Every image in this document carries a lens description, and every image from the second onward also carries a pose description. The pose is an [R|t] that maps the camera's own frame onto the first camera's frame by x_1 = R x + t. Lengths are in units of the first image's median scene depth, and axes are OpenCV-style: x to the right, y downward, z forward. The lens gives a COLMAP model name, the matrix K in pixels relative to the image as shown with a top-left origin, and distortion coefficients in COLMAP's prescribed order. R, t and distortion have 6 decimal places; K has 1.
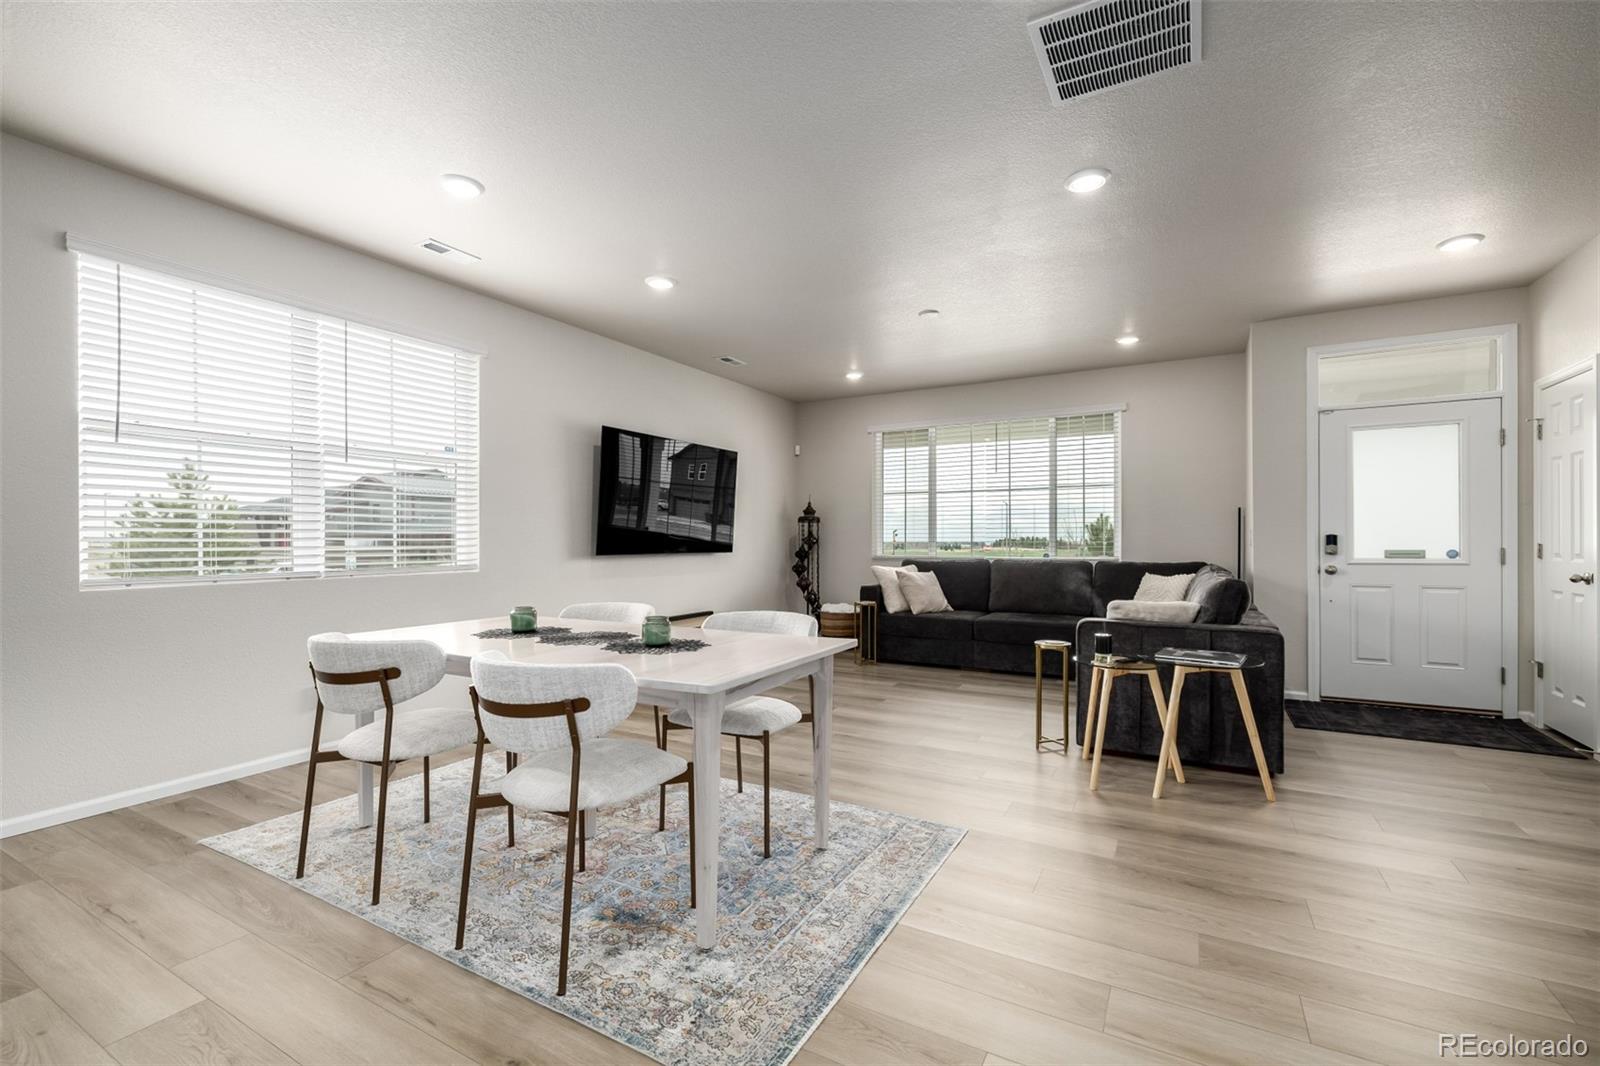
lens RADIAL K [[680.5, 0, 786.7], [0, 680.5, 542.0], [0, 0, 1]] dist [0.002331, -0.000274]
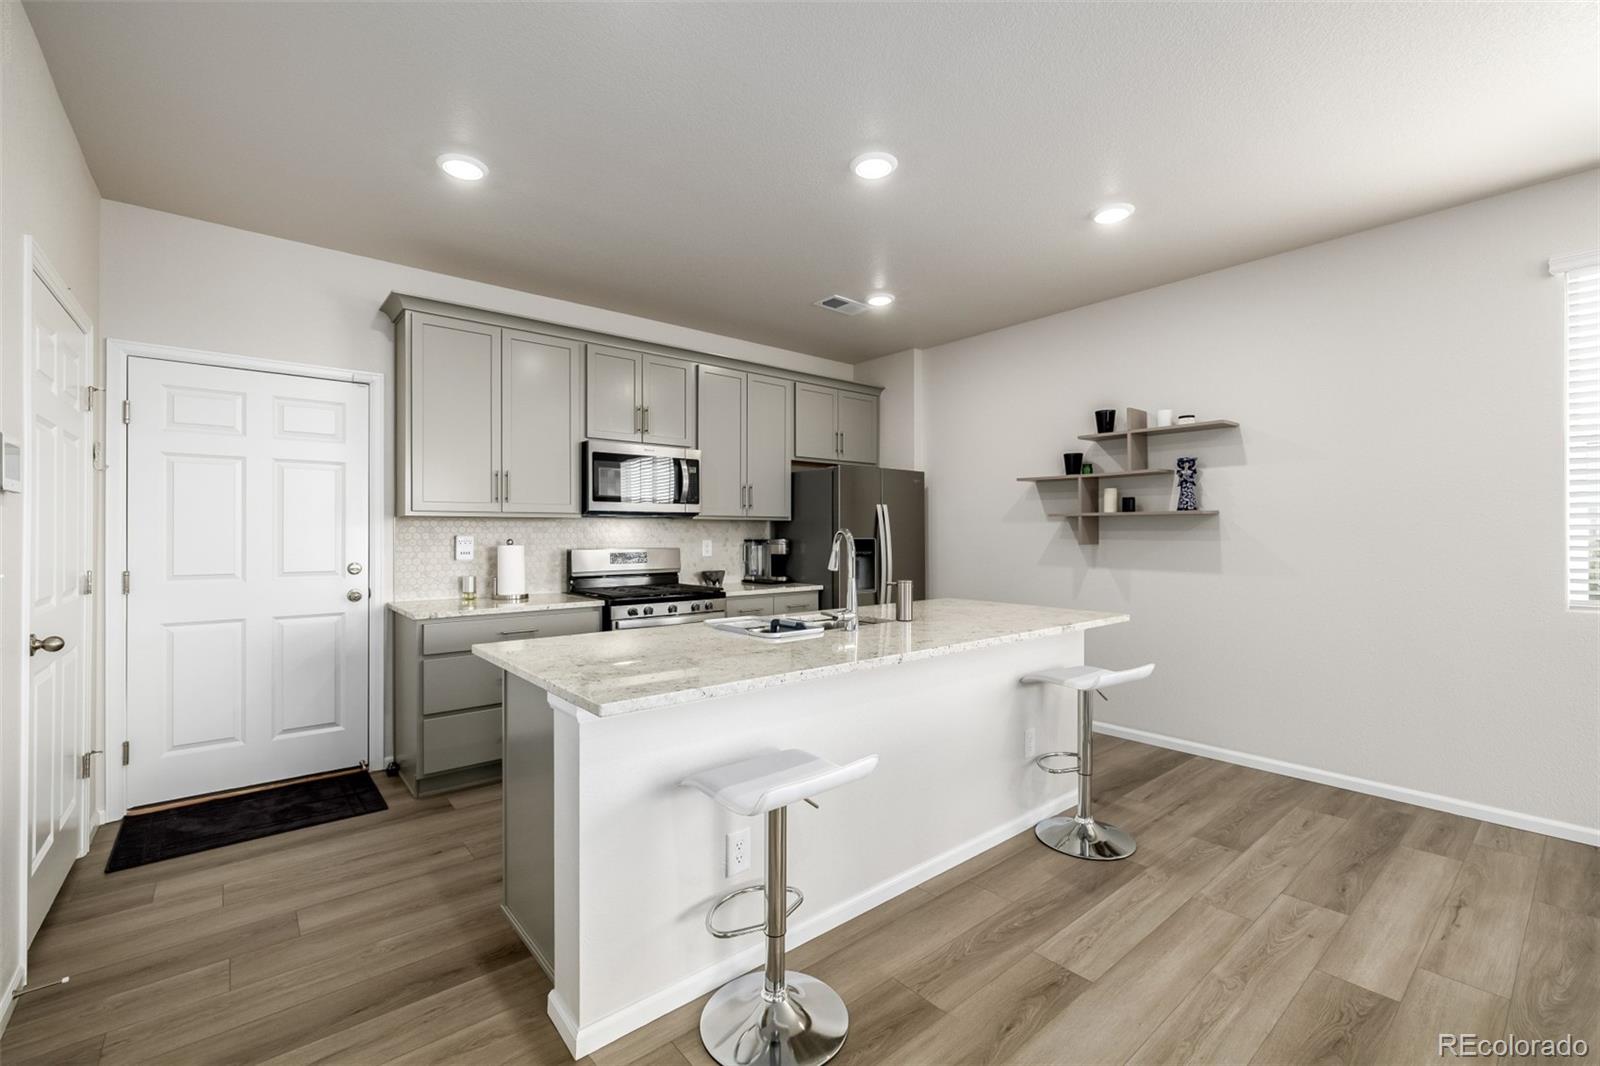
lens RADIAL K [[680.5, 0, 790.3], [0, 680.5, 527.4], [0, 0, 1]] dist [0.002331, -0.000274]
pose [[-0.334635, -0.004612, -0.942336, 0.200477], [0.000335, 0.999987, -0.005013, -0.031287], [0.942348, -0.001993, -0.334630, 0.184905]]
